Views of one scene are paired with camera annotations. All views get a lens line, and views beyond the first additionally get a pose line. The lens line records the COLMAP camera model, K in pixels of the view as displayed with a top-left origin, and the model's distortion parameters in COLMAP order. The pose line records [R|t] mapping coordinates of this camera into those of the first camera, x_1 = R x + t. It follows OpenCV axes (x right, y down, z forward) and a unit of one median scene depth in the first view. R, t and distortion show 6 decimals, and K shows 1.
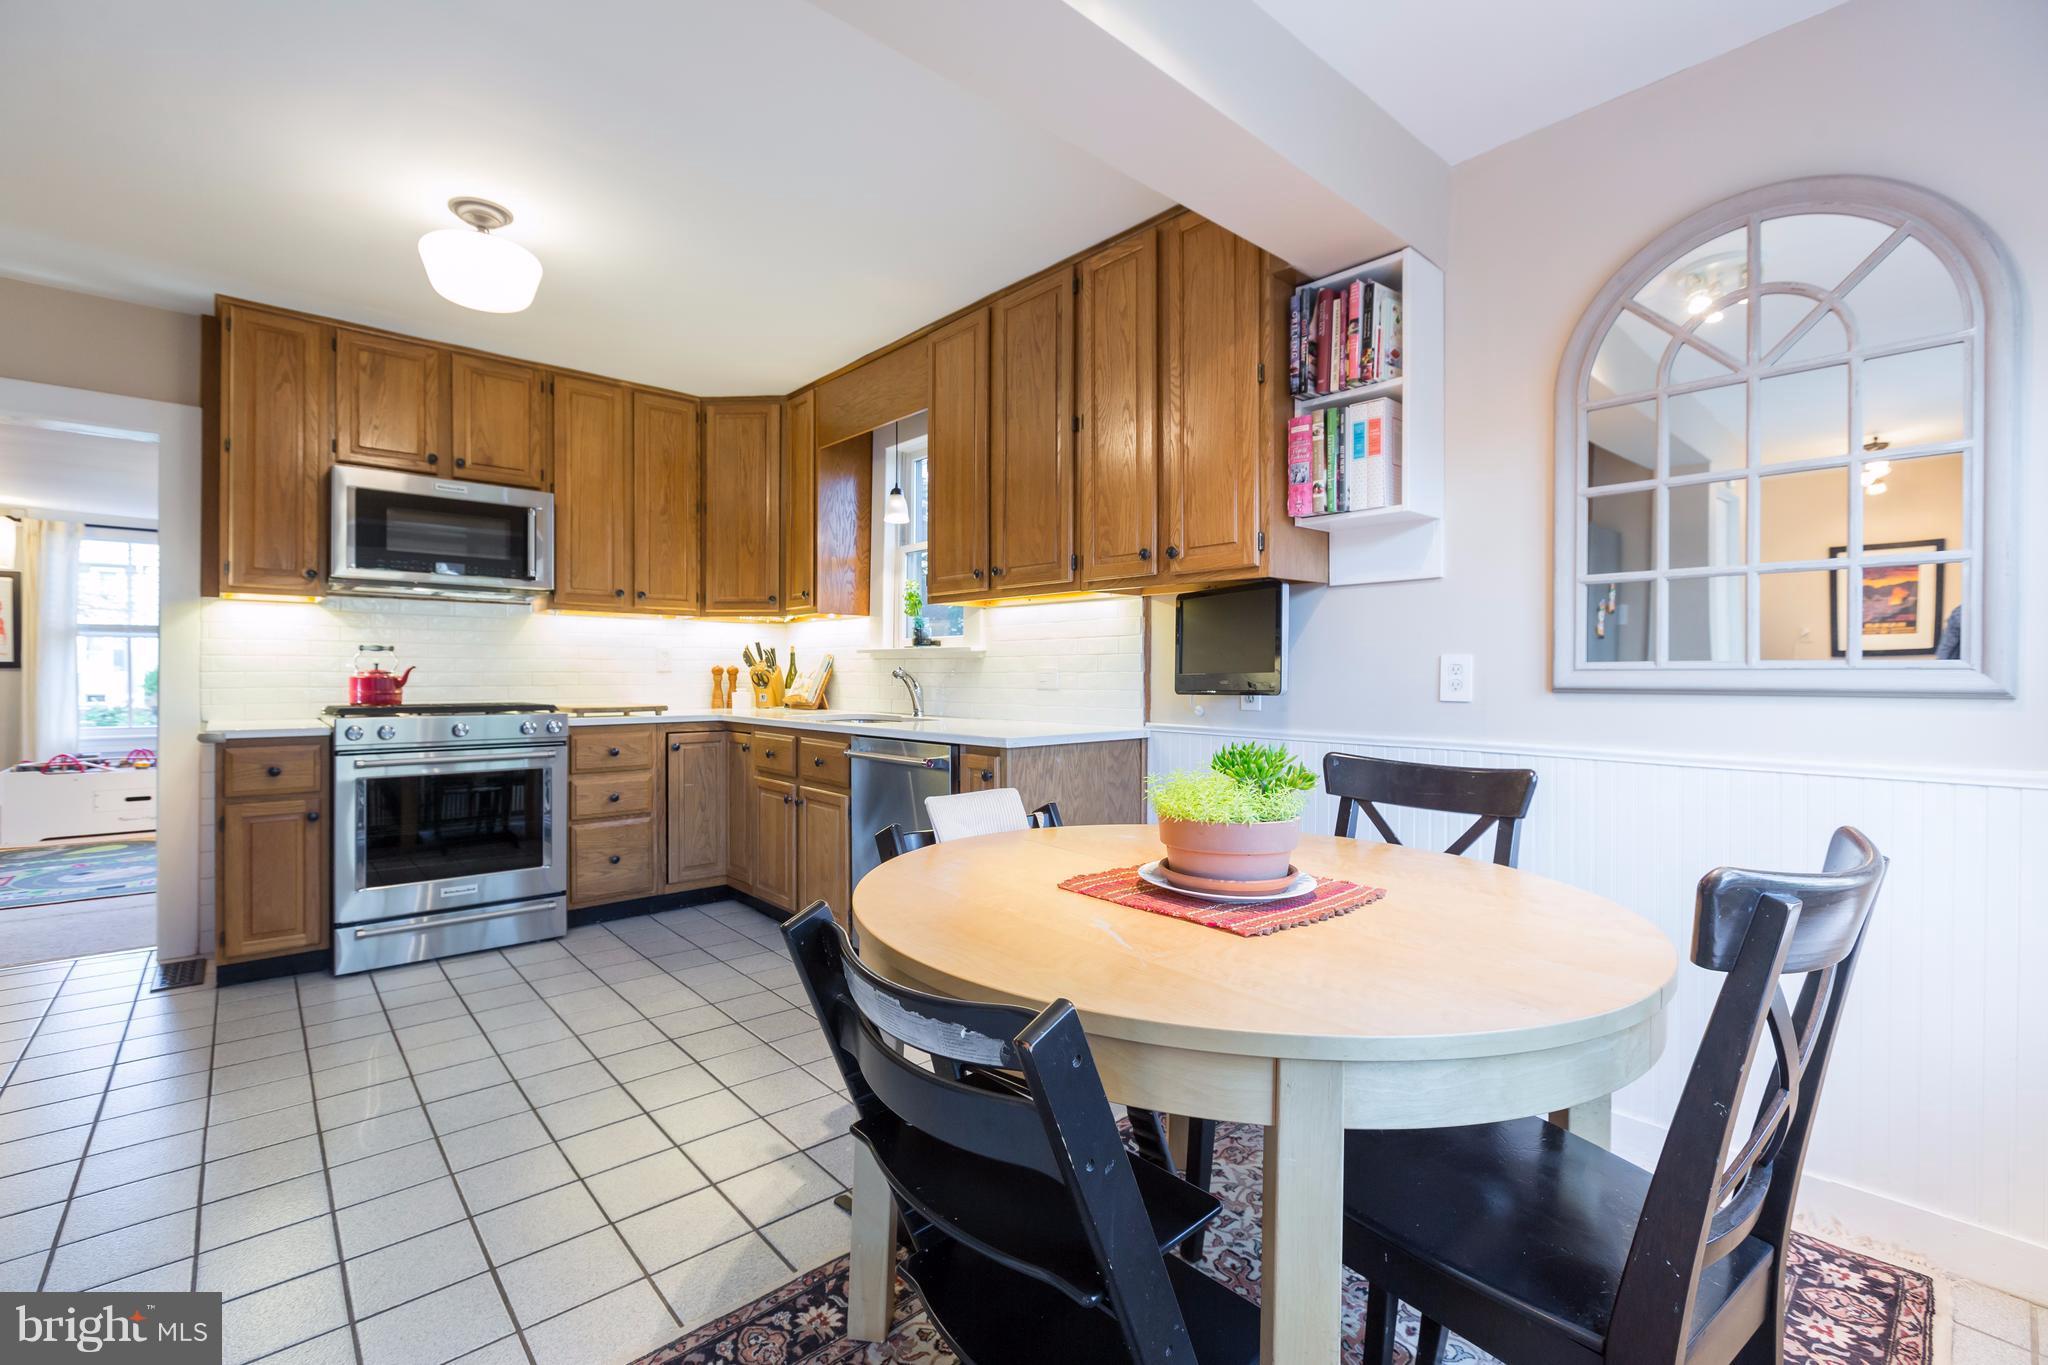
lens RADIAL K [[894.9, 0, 1019.9], [0, 894.9, 678.7], [0, 0, 1]] dist [0.000698, -0.000333]
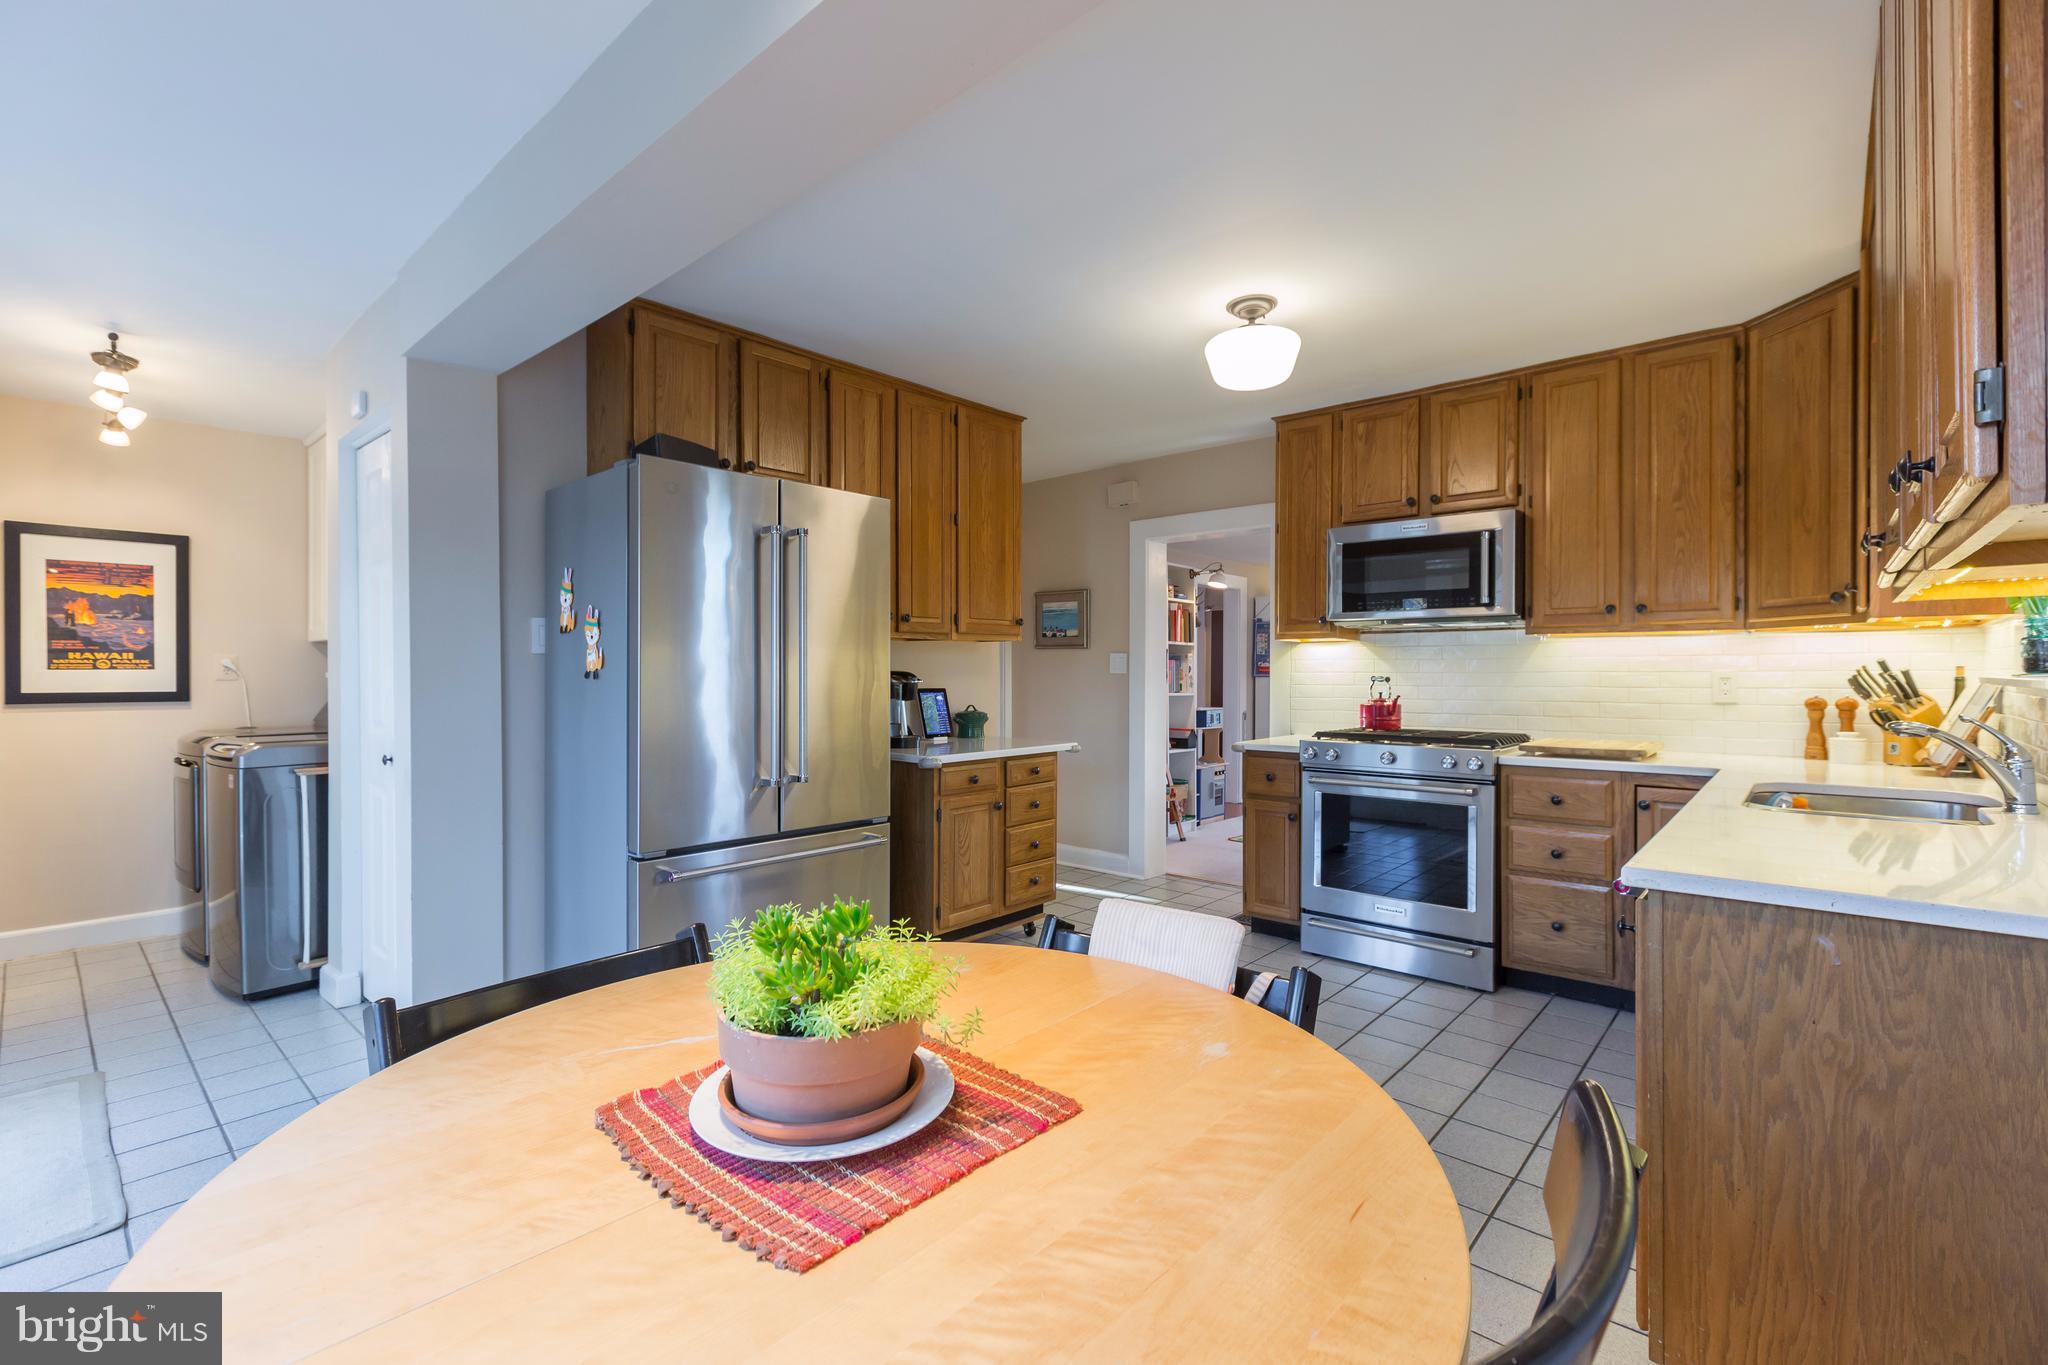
lens RADIAL K [[894.9, 0, 1019.9], [0, 894.9, 678.7], [0, 0, 1]] dist [0.000698, -0.000333]
pose [[0.103860, 0.003735, -0.994585, 0.340977], [-0.003923, 0.999987, 0.003346, -0.034459], [0.994584, 0.003554, 0.103874, 0.402222]]
